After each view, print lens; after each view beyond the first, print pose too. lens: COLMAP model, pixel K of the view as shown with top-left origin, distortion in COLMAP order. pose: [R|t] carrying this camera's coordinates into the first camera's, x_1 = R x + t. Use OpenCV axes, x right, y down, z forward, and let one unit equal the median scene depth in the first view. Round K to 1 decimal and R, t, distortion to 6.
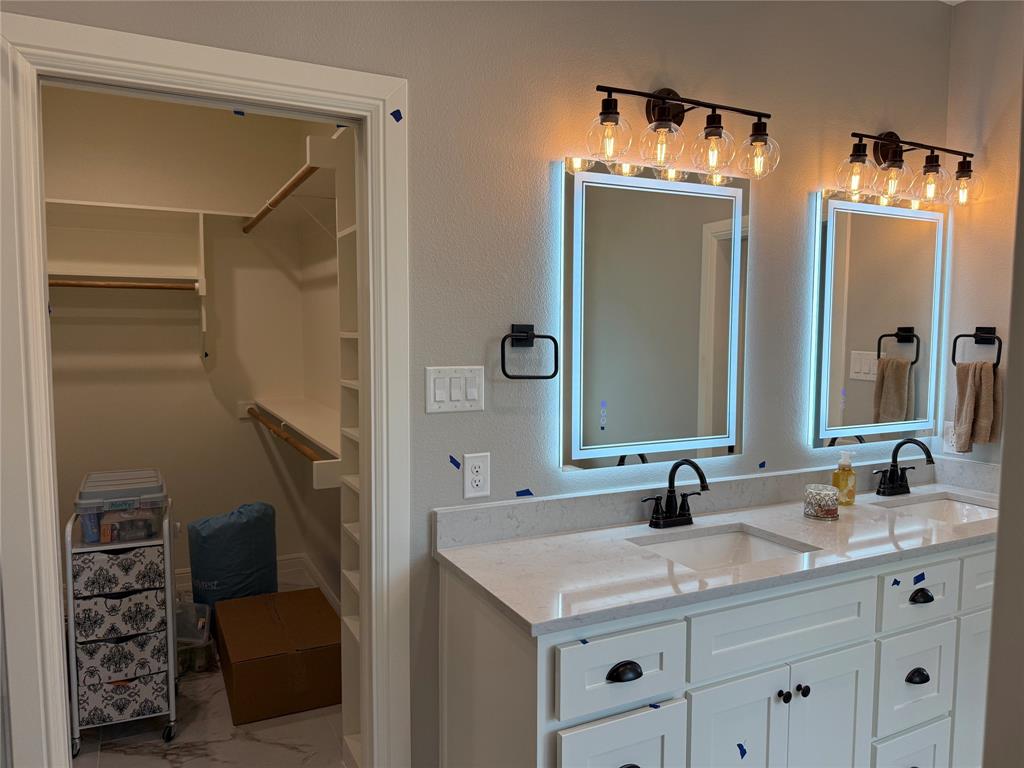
lens RADIAL K [[714.3, 0, 513.2], [0, 714.3, 387.3], [0, 0, 1]] dist [0.111850, -0.164887]
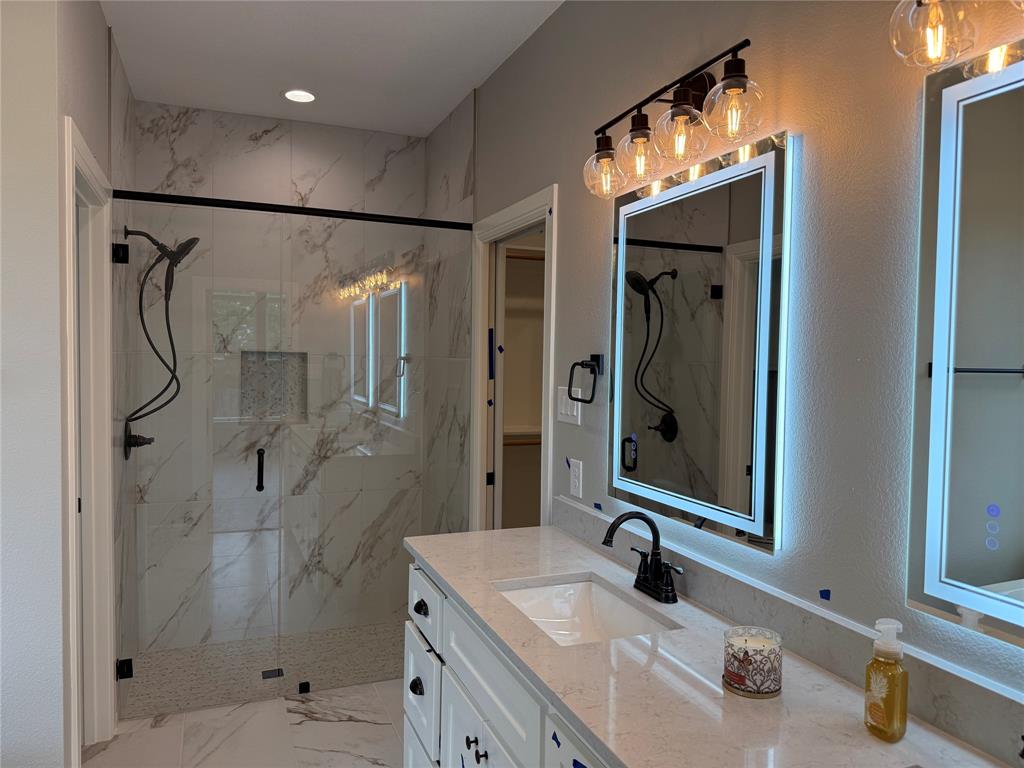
lens RADIAL K [[731.7, 0, 513.2], [0, 731.7, 388.5], [0, 0, 1]] dist [0.085834, -0.104733]
pose [[-0.085707, 0.041152, -0.995470, 1.093257], [-0.091544, 0.994595, 0.048997, -0.073525], [0.992106, 0.095329, -0.081477, 0.899388]]
